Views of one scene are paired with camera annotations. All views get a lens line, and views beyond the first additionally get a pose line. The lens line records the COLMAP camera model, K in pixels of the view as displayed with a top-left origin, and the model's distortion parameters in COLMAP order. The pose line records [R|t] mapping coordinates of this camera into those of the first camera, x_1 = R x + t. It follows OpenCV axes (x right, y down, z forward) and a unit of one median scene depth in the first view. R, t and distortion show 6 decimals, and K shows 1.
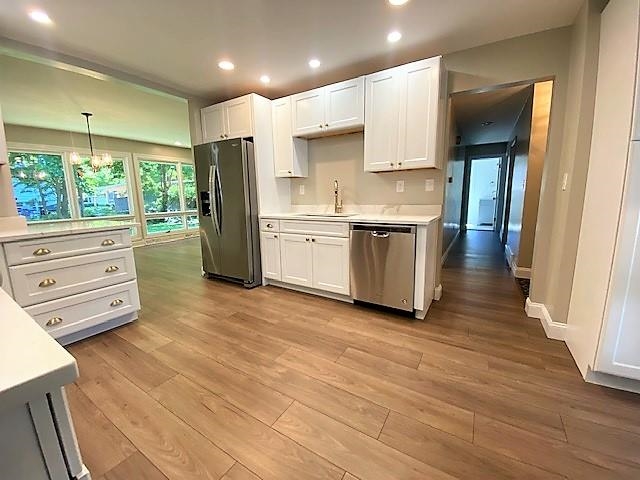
lens RADIAL K [[256.1, 0, 320.0], [0, 256.1, 240.0], [0, 0, 1]] dist [0.021548, -0.019093]
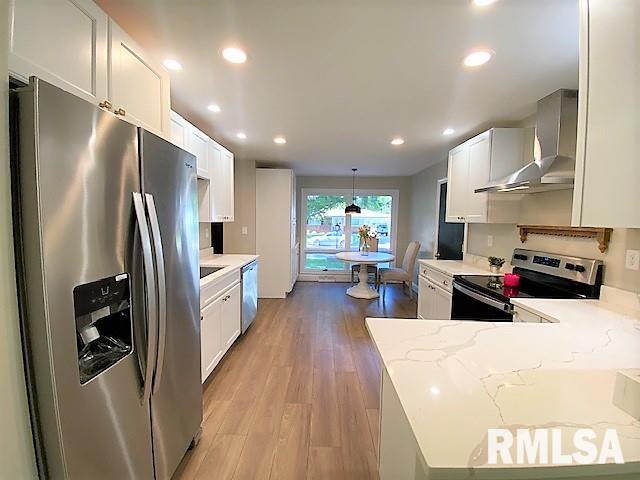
lens RADIAL K [[259.5, 0, 320.0], [0, 259.5, 238.2], [0, 0, 1]] dist [0.021202, -0.020425]
pose [[-0.517909, -0.047603, 0.854110, -0.874685], [0.149078, 0.978149, 0.144913, -0.257490], [-0.842346, 0.202381, -0.499496, 1.038585]]
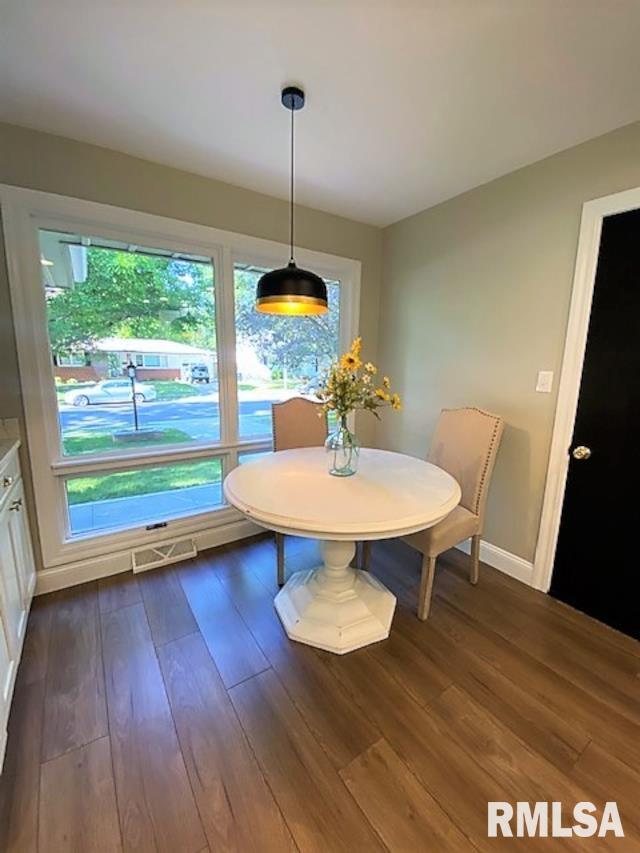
lens RADIAL K [[345.9, 0, 320.0], [0, 345.9, 426.5], [0, 0, 1]] dist [0.021202, -0.020425]
pose [[-0.909316, -0.070060, 0.410166, 0.187229], [0.075738, 0.941391, 0.328704, -0.138374], [-0.409156, 0.329961, -0.850716, 0.482344]]
